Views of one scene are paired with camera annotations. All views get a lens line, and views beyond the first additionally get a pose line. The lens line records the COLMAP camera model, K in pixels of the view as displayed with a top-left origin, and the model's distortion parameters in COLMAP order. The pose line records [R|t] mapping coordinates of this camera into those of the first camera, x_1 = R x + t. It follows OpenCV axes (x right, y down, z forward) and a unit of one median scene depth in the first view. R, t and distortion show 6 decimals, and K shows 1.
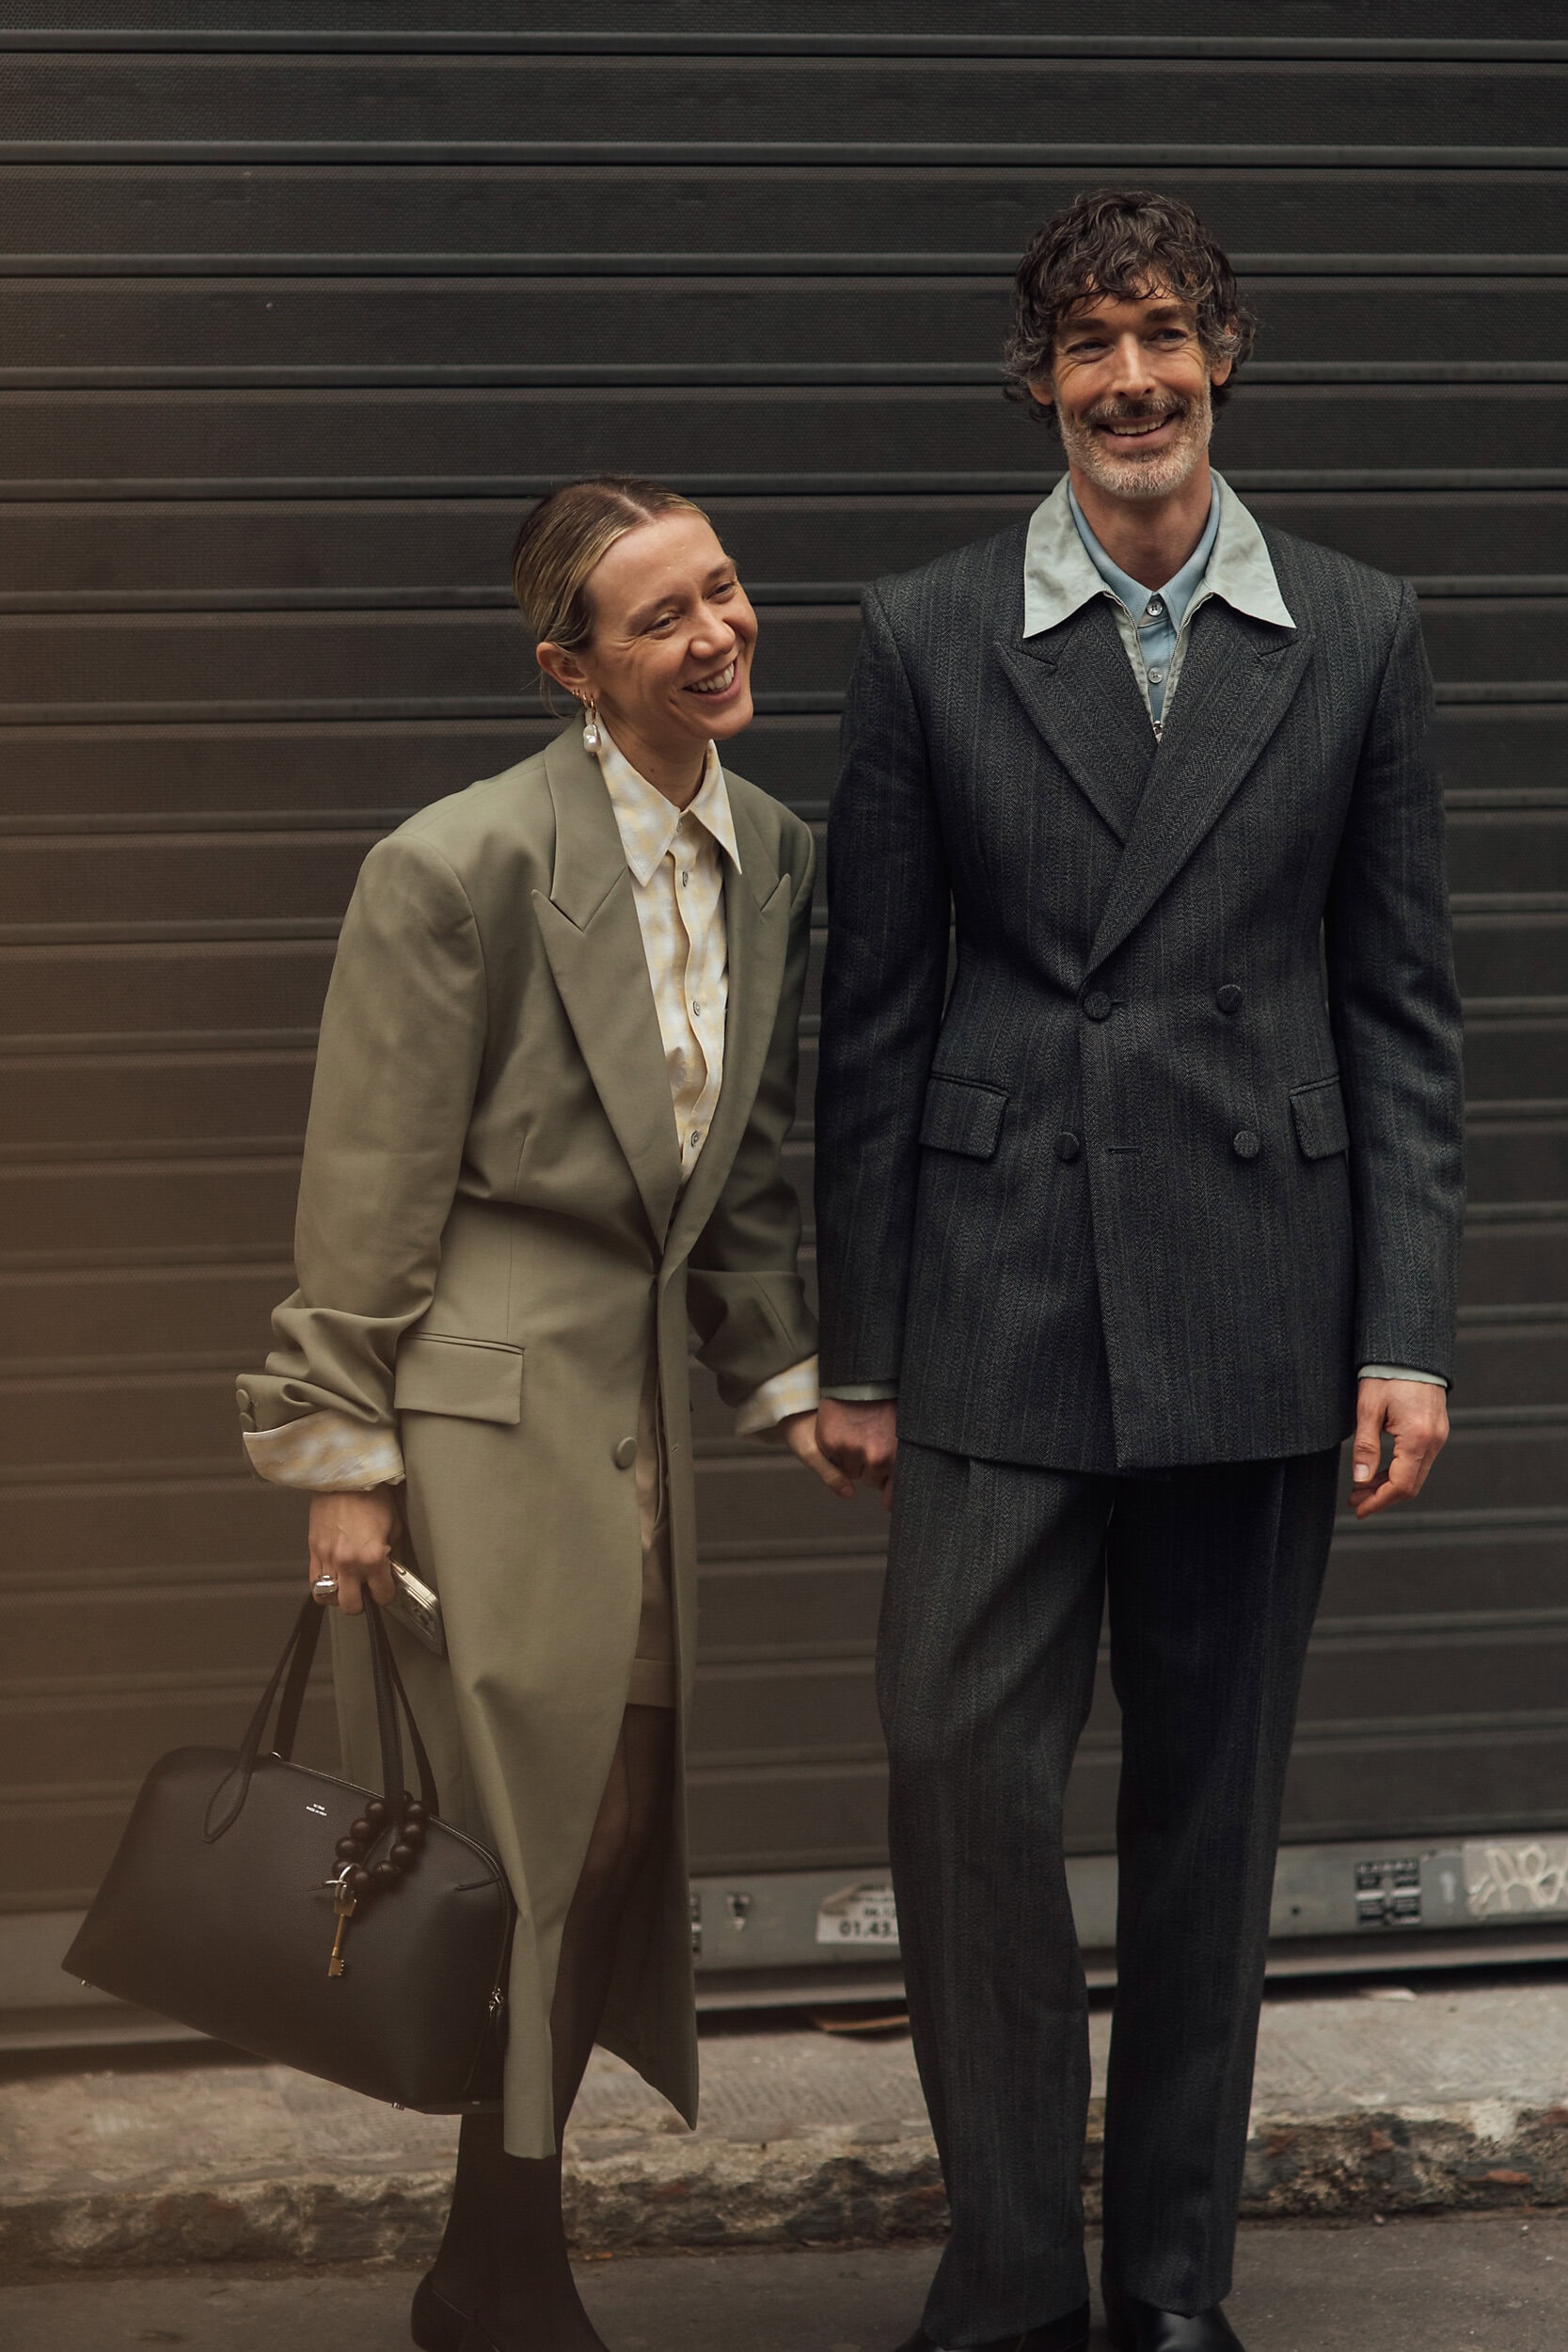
lens RADIAL K [[5931.8, 0, 793.1], [0, 5931.8, 1014.7], [0, 0, 1]] dist [-0.133482, 1.156713]
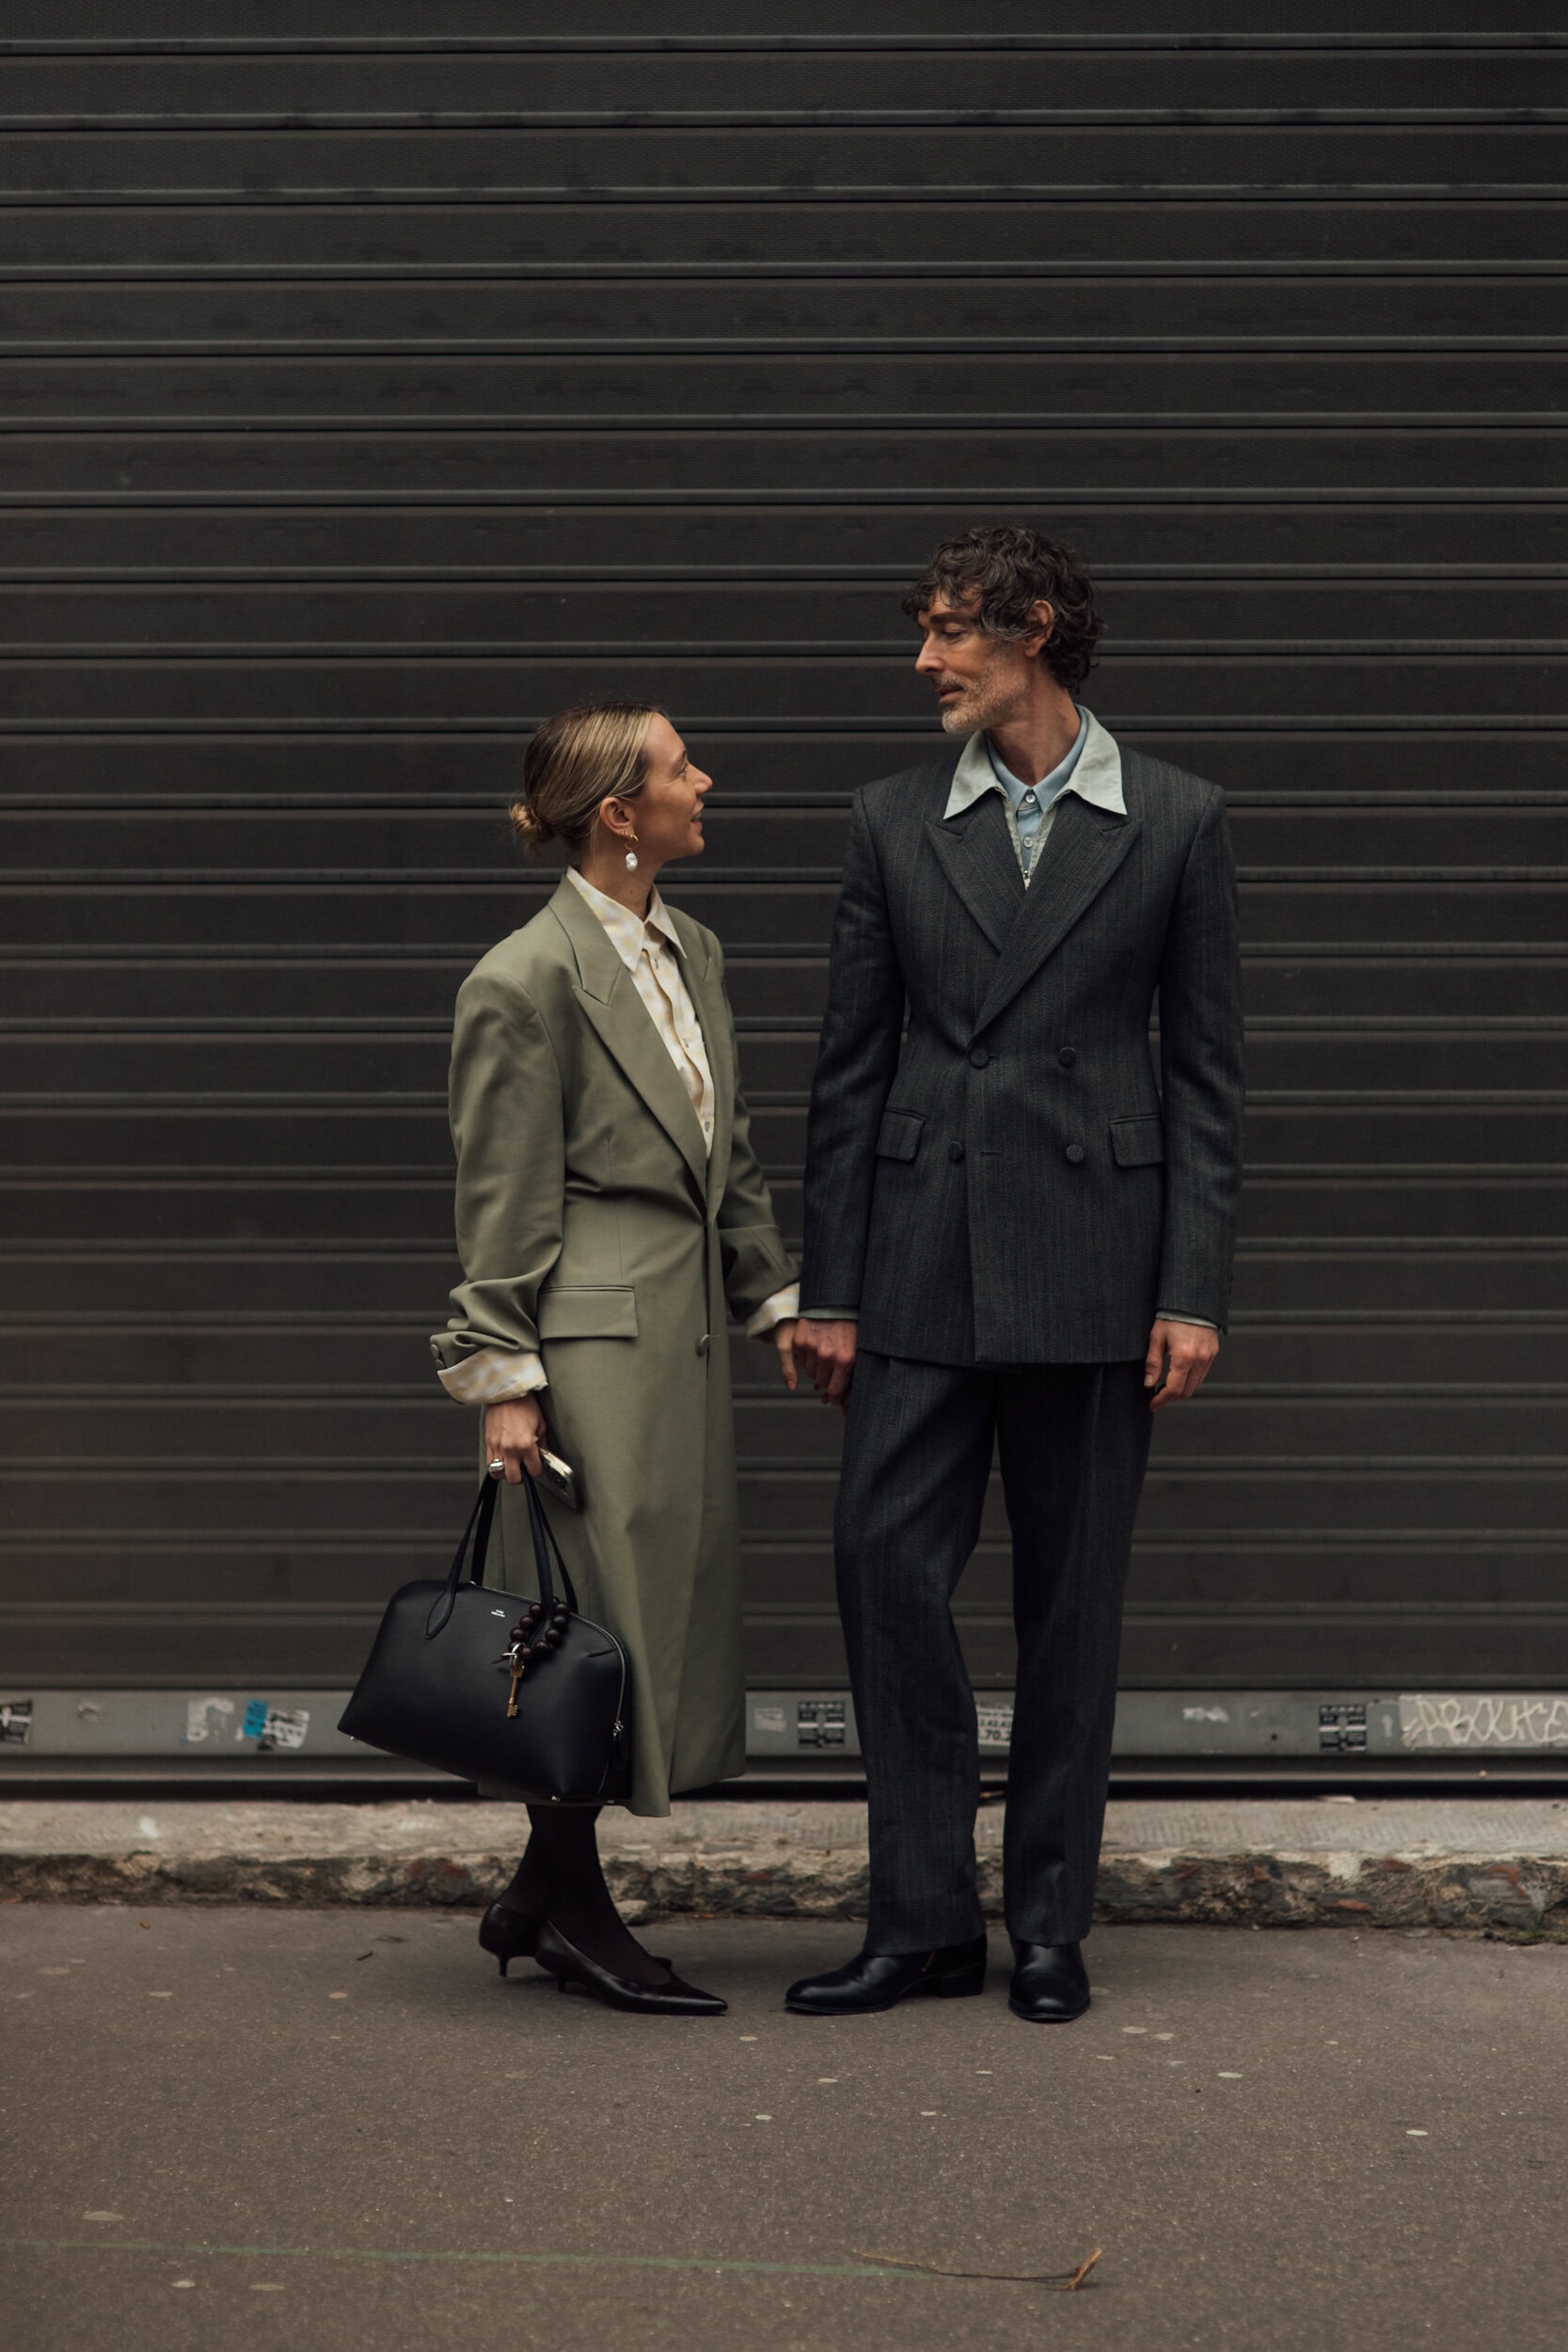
lens RADIAL K [[5621.5, 0, 767.4], [0, 5621.5, 1036.1], [0, 0, 1]] dist [0.016186, -0.536275]
pose [[0.977655, 0.015004, -0.209682, 0.264628], [-0.024280, 0.998834, -0.041735, 0.047343], [0.208811, 0.045894, 0.976879, -0.365385]]
